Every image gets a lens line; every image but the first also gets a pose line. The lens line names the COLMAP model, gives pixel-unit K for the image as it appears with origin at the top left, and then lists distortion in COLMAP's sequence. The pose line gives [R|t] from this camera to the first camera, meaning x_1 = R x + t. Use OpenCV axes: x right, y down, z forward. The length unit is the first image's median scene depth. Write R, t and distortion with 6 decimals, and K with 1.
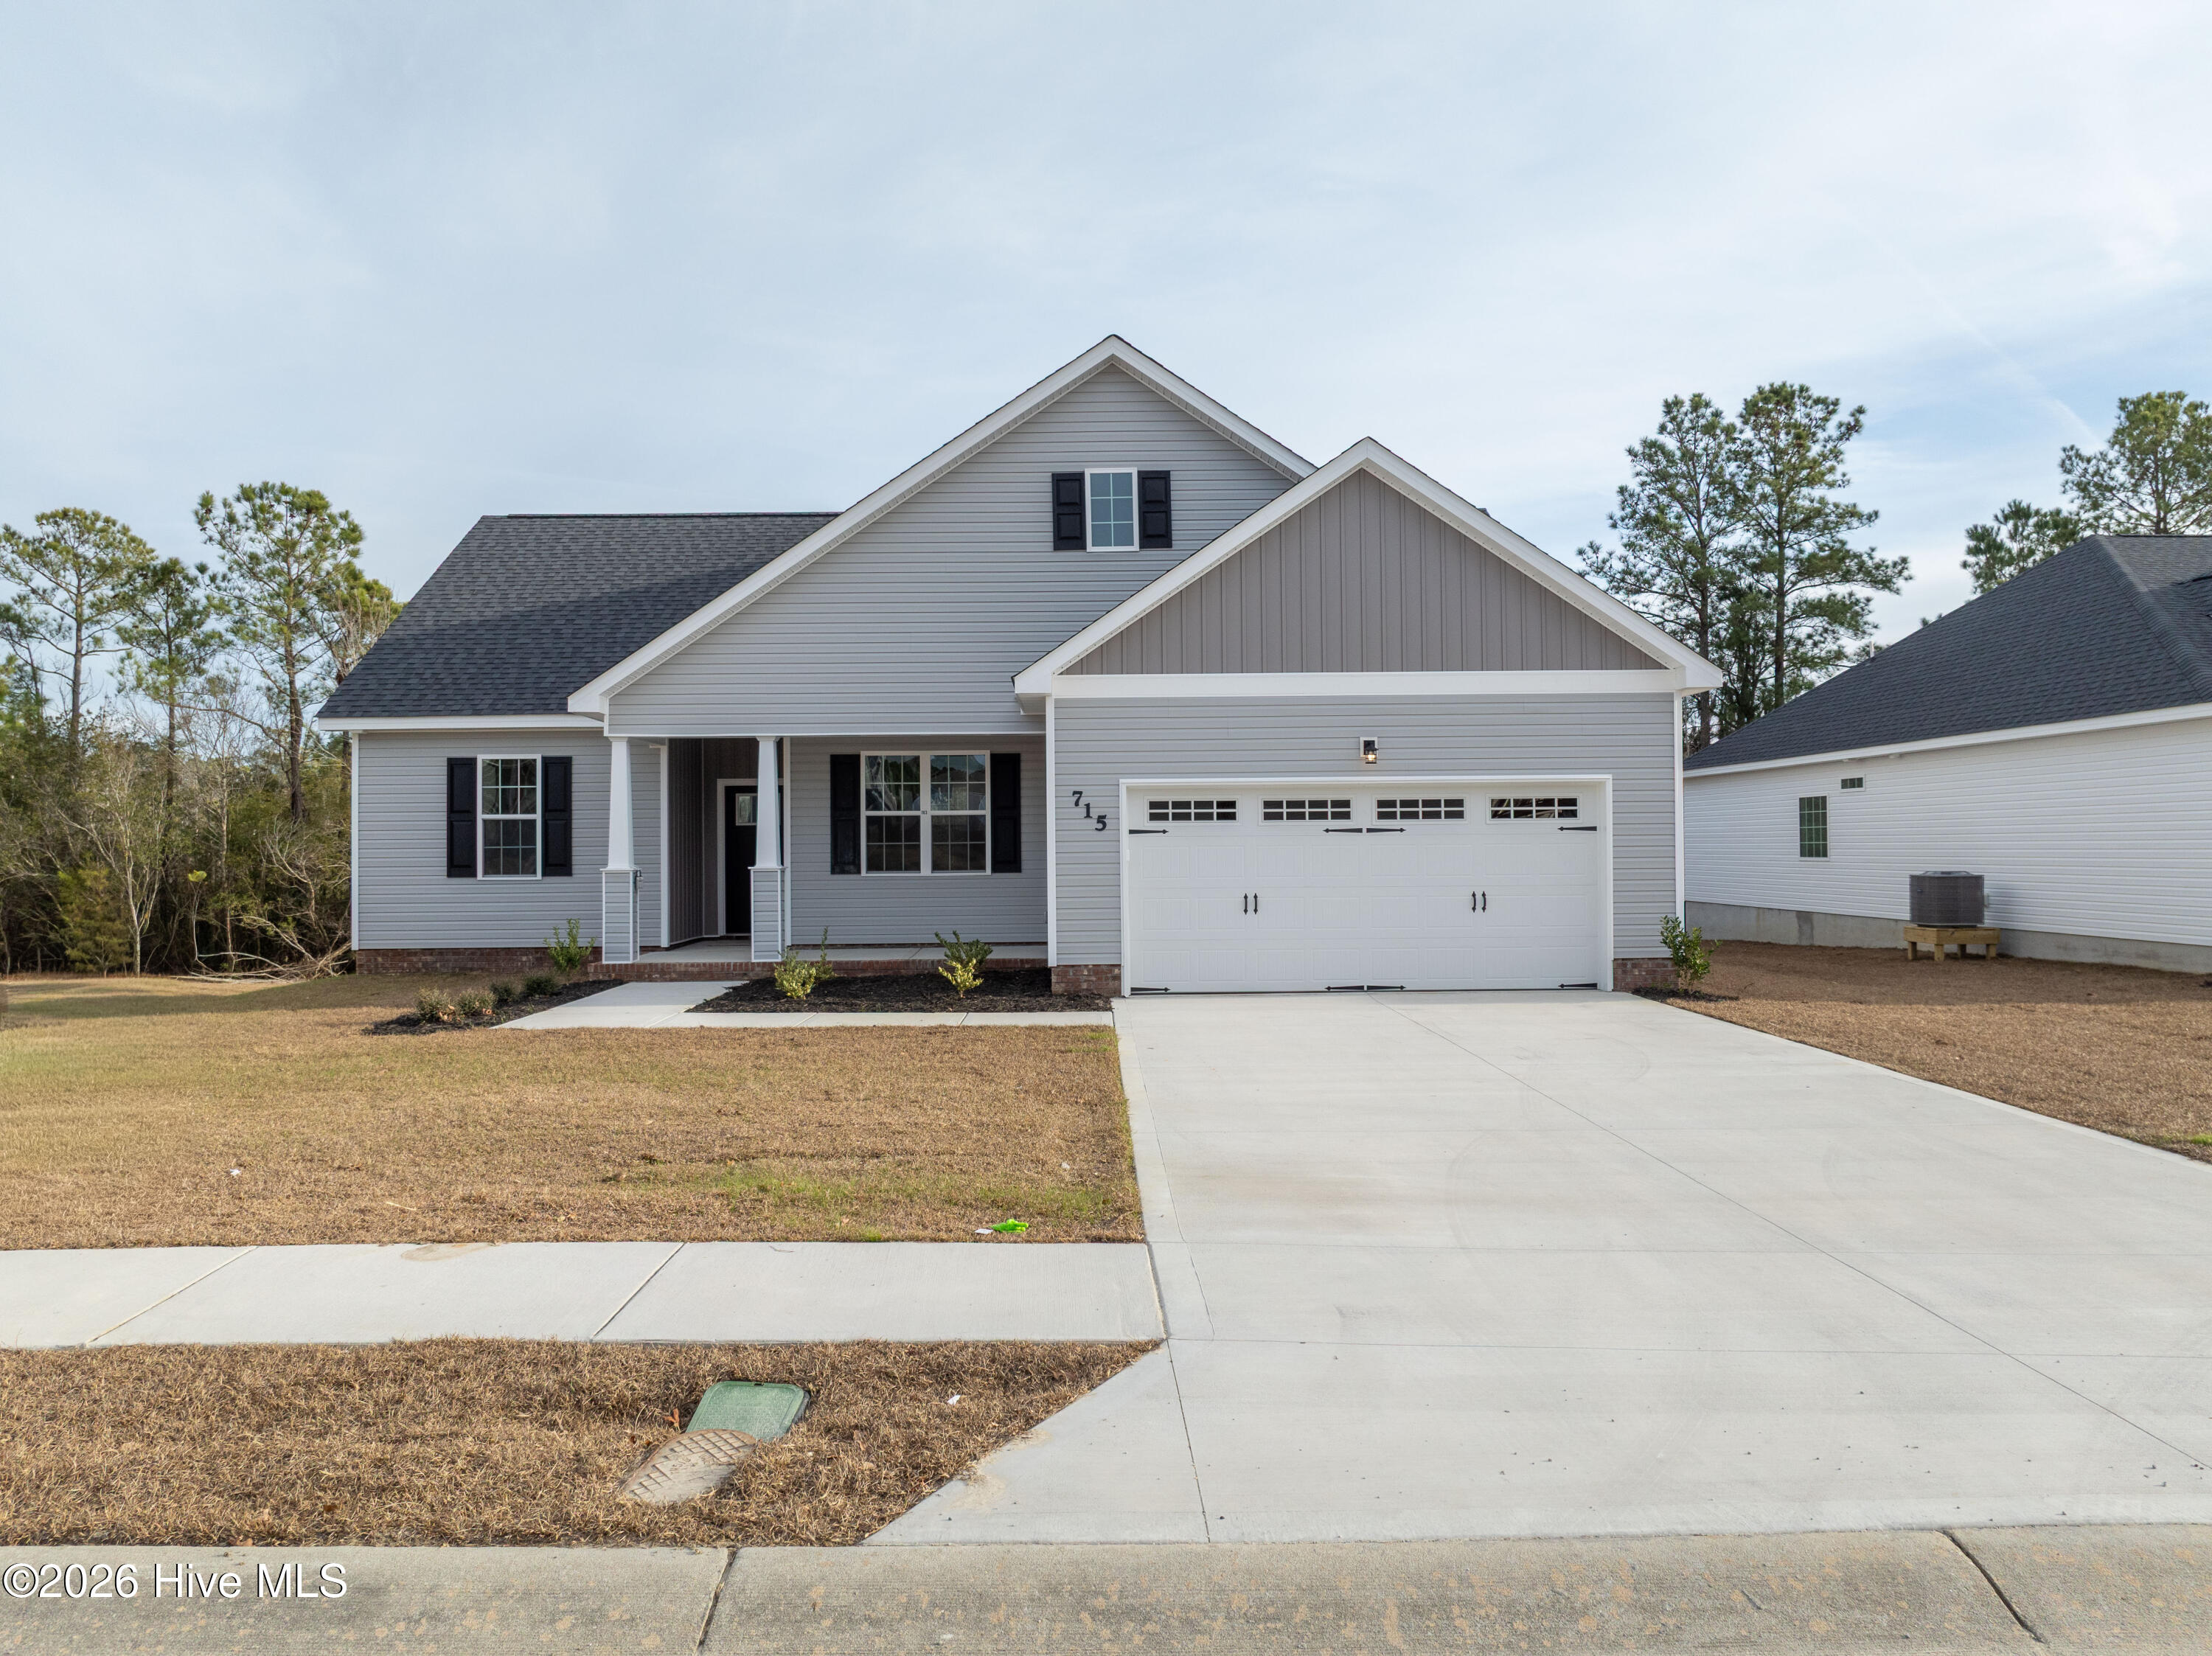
lens RADIAL K [[1555.3, 0, 1107.3], [0, 1555.3, 822.4], [0, 0, 1]] dist [-0.026888, -0.003075]
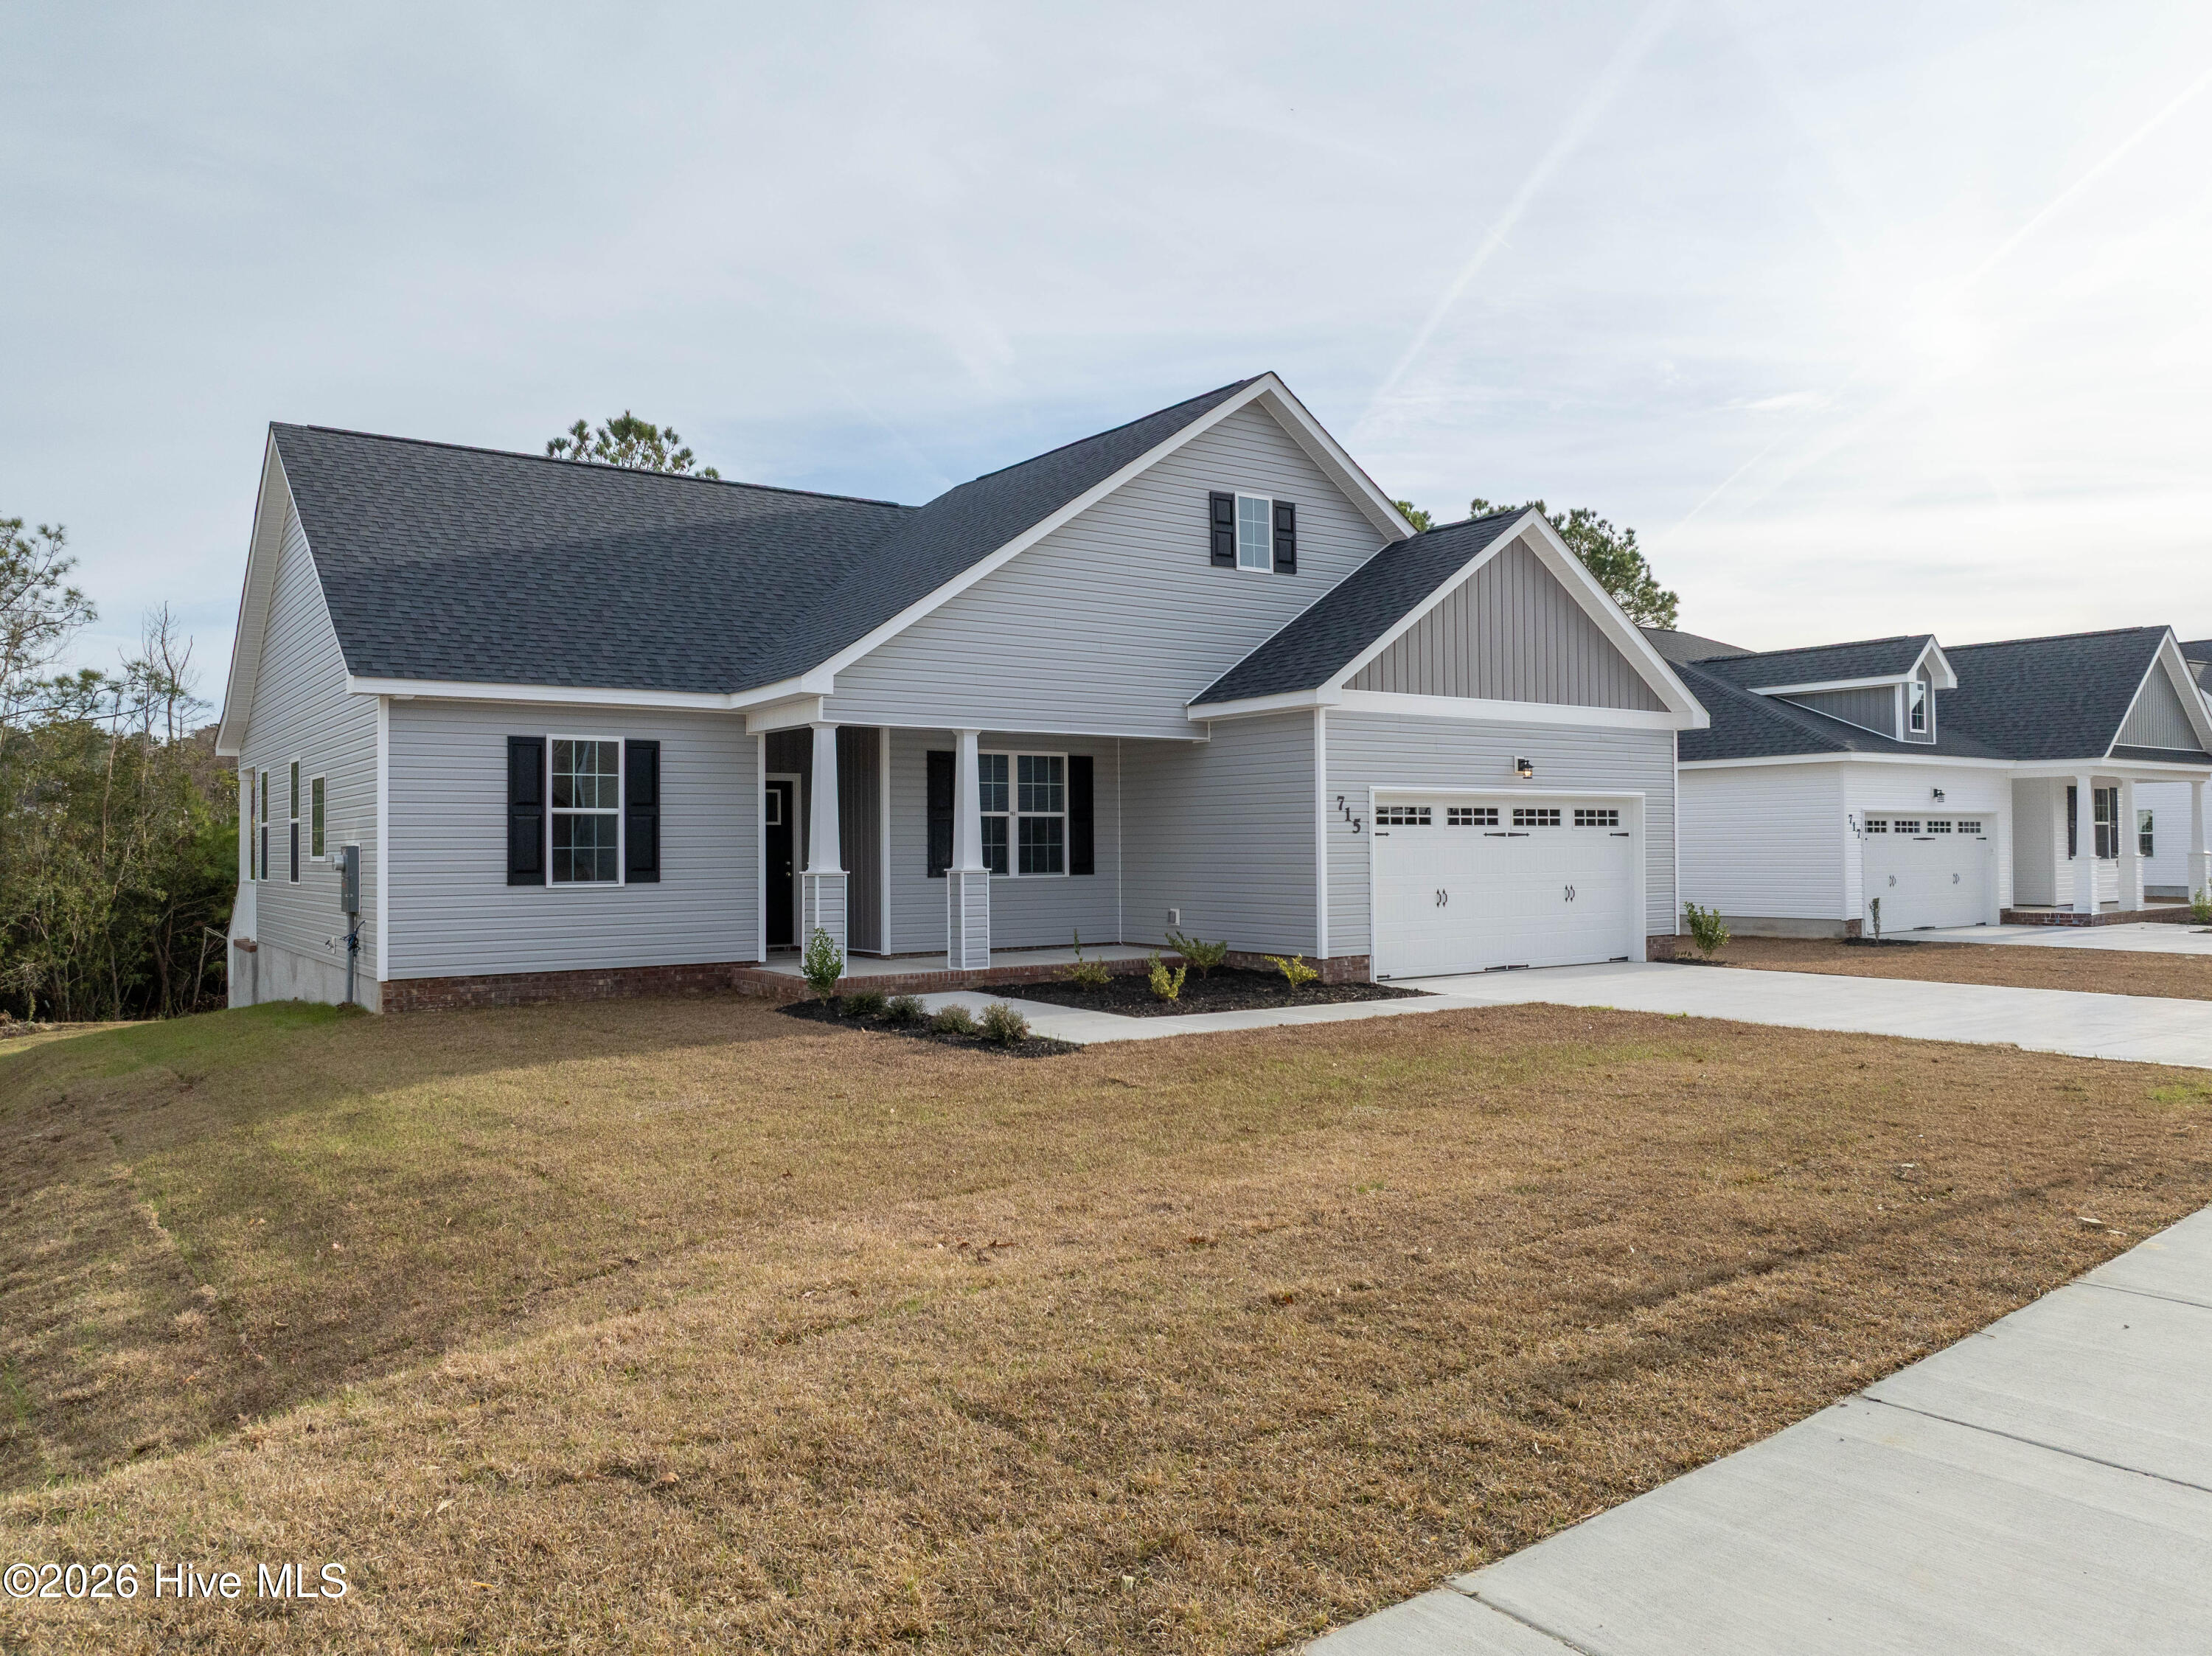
lens RADIAL K [[1573.4, 0, 1127.9], [0, 1573.4, 809.2], [0, 0, 1]] dist [-0.027344, -0.015942]
pose [[0.819081, 0.016346, 0.573445, -0.628644], [-0.008821, 0.999835, -0.015901, 0.006150], [-0.573610, 0.007966, 0.819090, 0.152276]]
